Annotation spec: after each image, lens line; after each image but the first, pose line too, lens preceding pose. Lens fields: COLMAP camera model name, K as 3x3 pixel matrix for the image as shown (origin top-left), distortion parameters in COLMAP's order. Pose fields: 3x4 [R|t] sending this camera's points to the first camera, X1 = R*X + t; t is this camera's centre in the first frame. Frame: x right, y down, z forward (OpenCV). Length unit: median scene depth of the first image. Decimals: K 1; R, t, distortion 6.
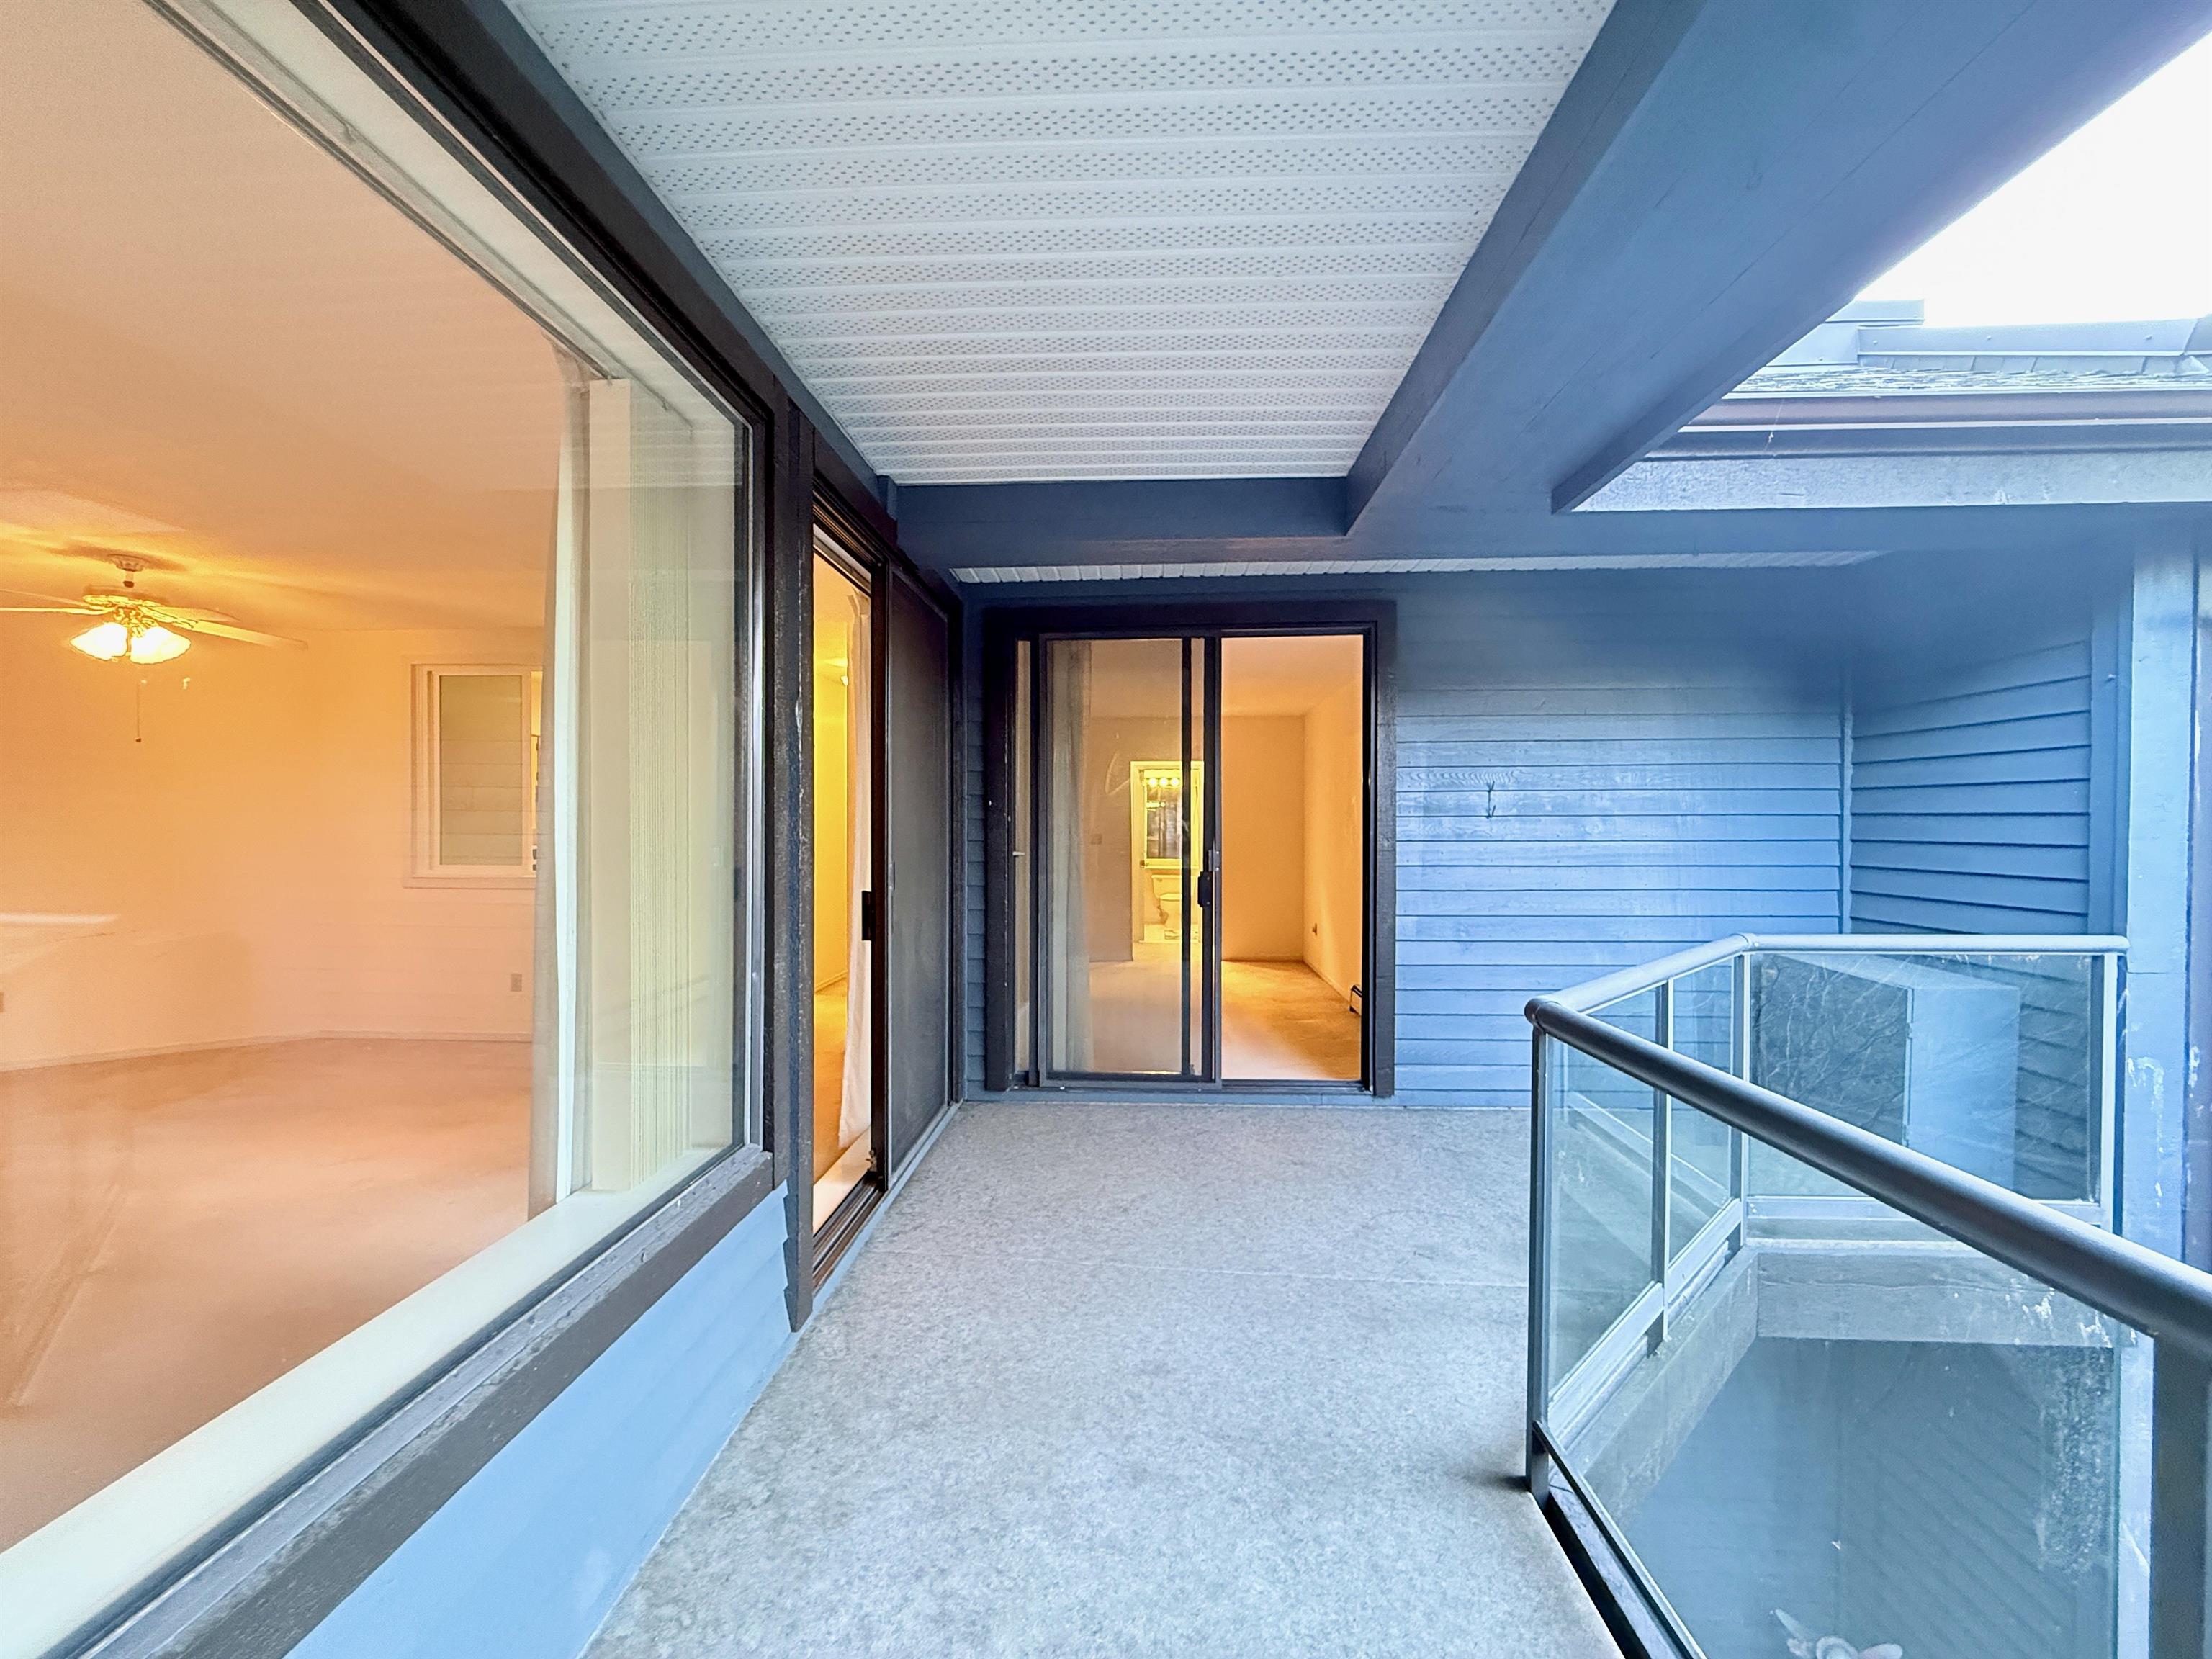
lens RADIAL K [[882.4, 0, 1106.0], [0, 882.4, 829.5], [0, 0, 1]] dist [-0.001709, -0.000045]
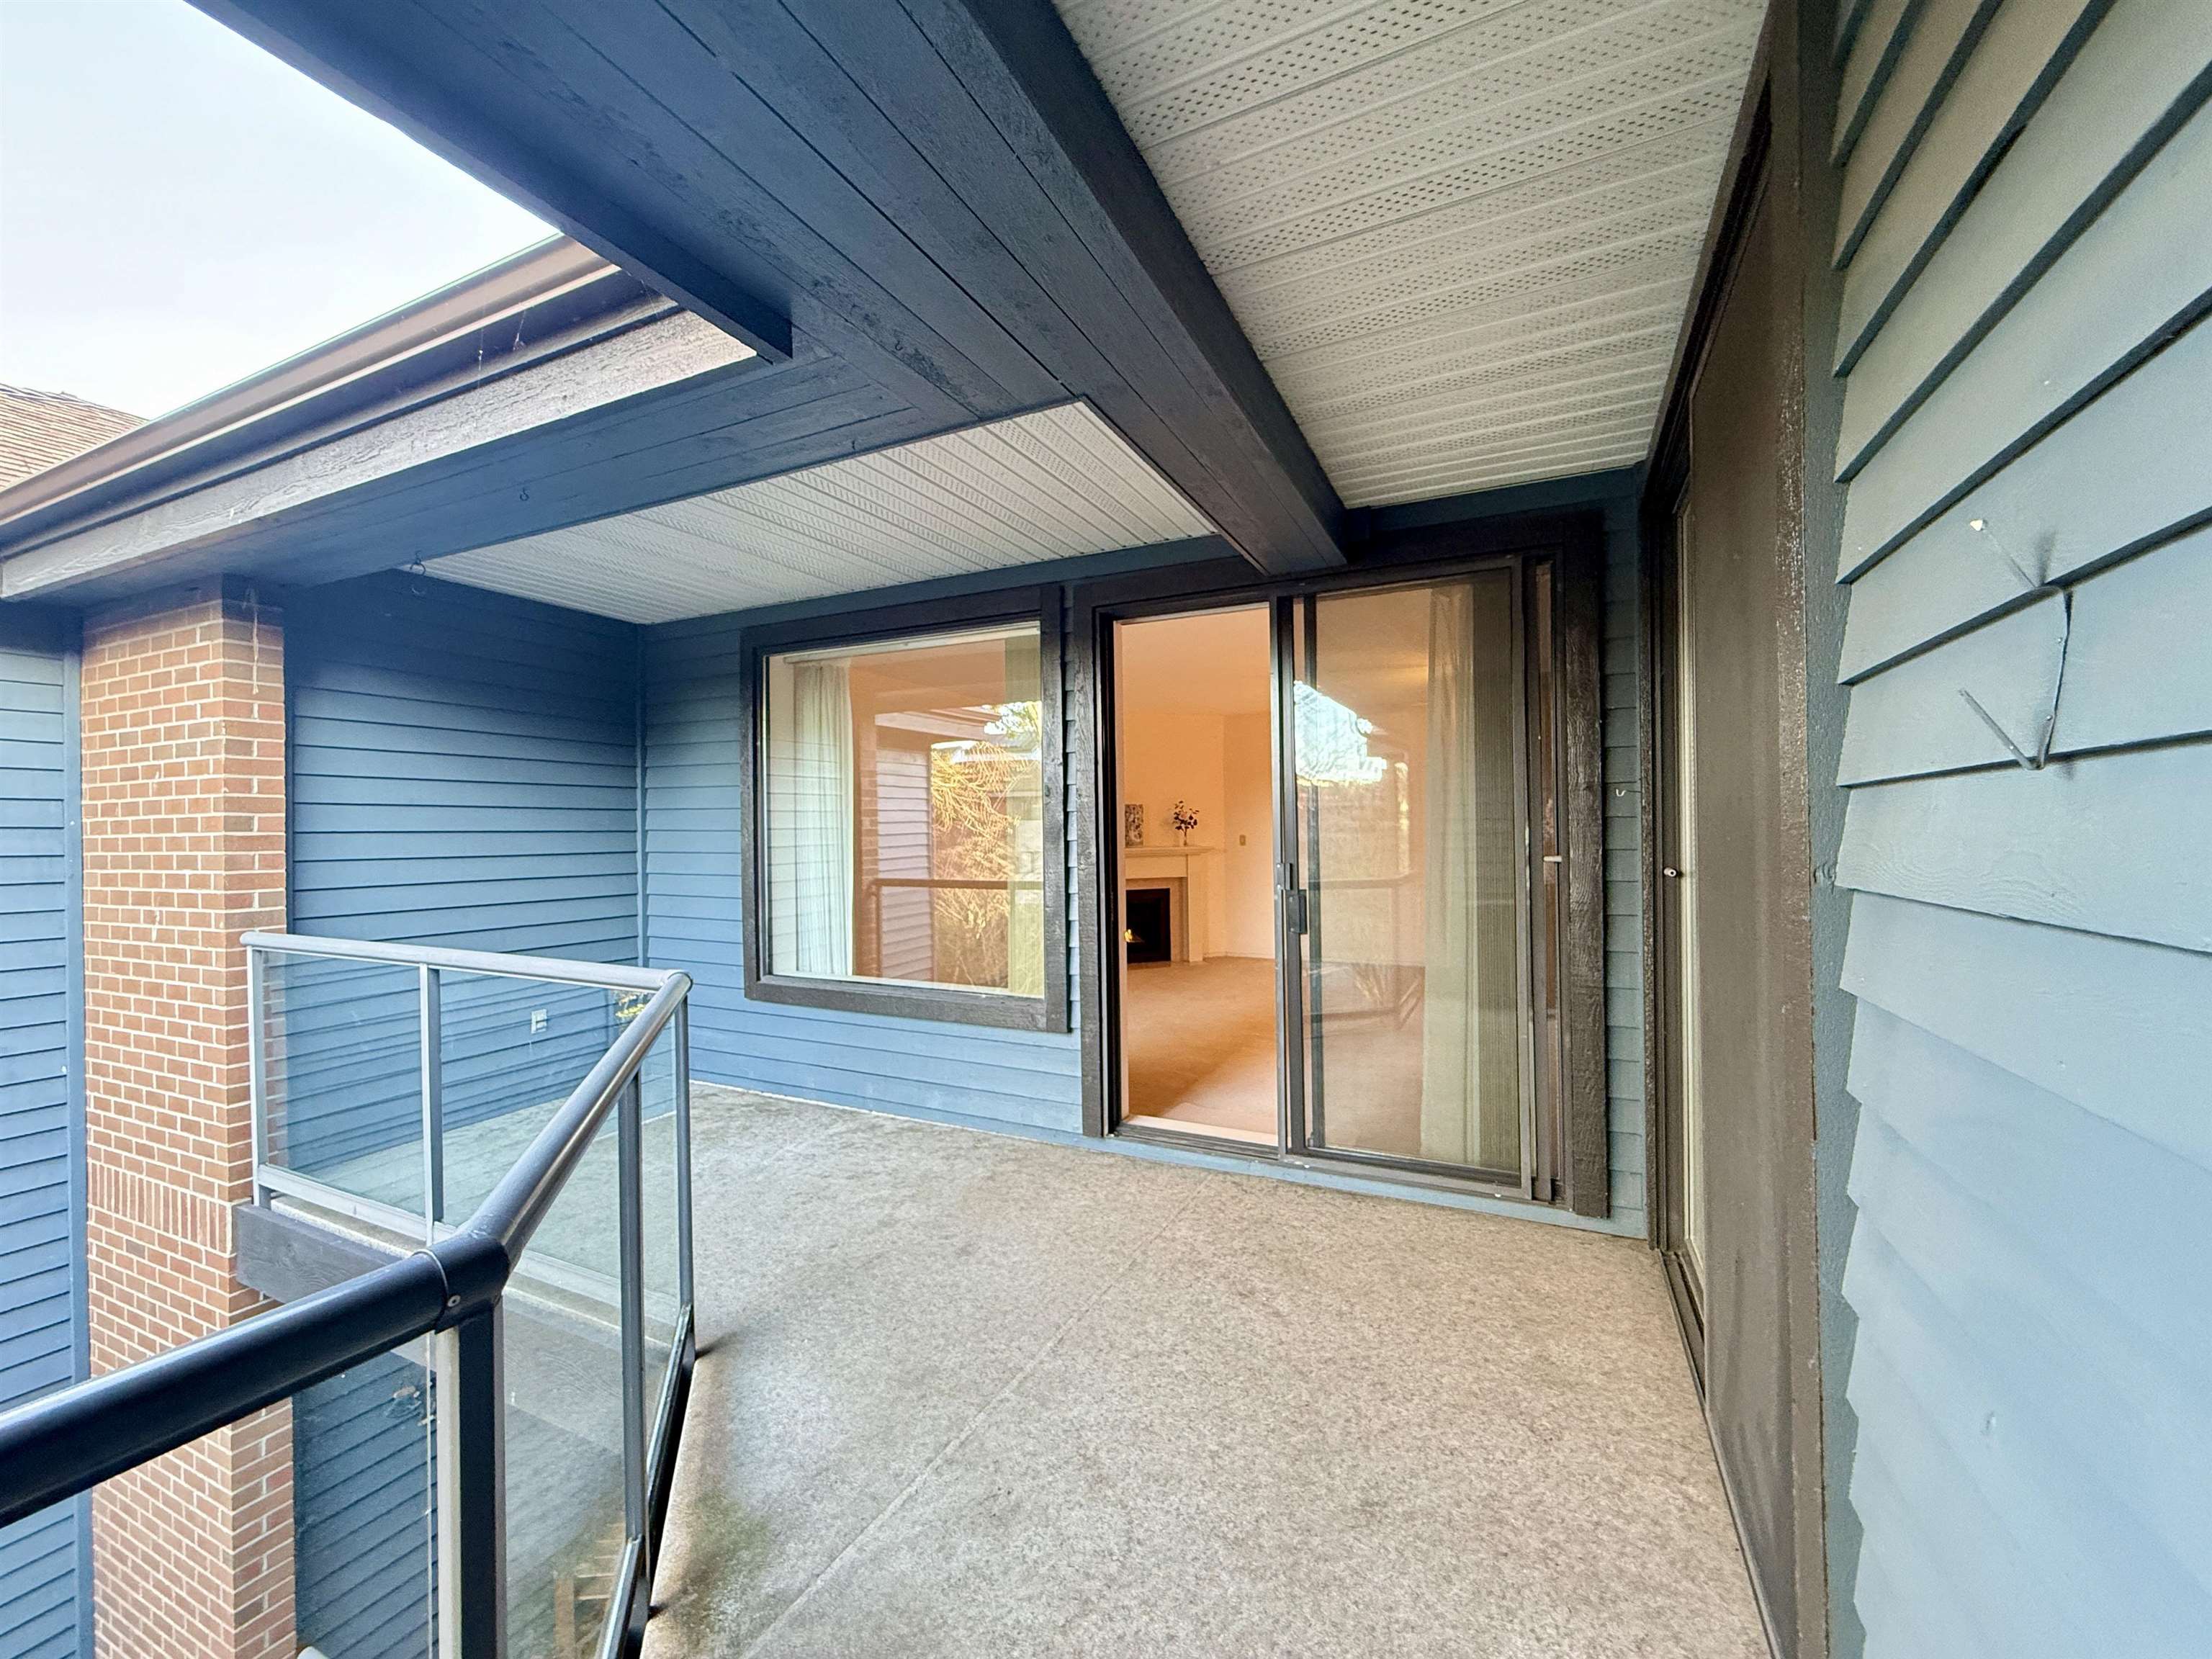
lens RADIAL K [[898.7, 0, 1106.0], [0, 898.7, 829.5], [0, 0, 1]] dist [-0.001017, 0.000202]
pose [[-0.395292, 0.004097, -0.918546, 1.129769], [0.007095, 0.999974, 0.001407, -0.008874], [0.918528, -0.005961, -0.395311, 1.629578]]
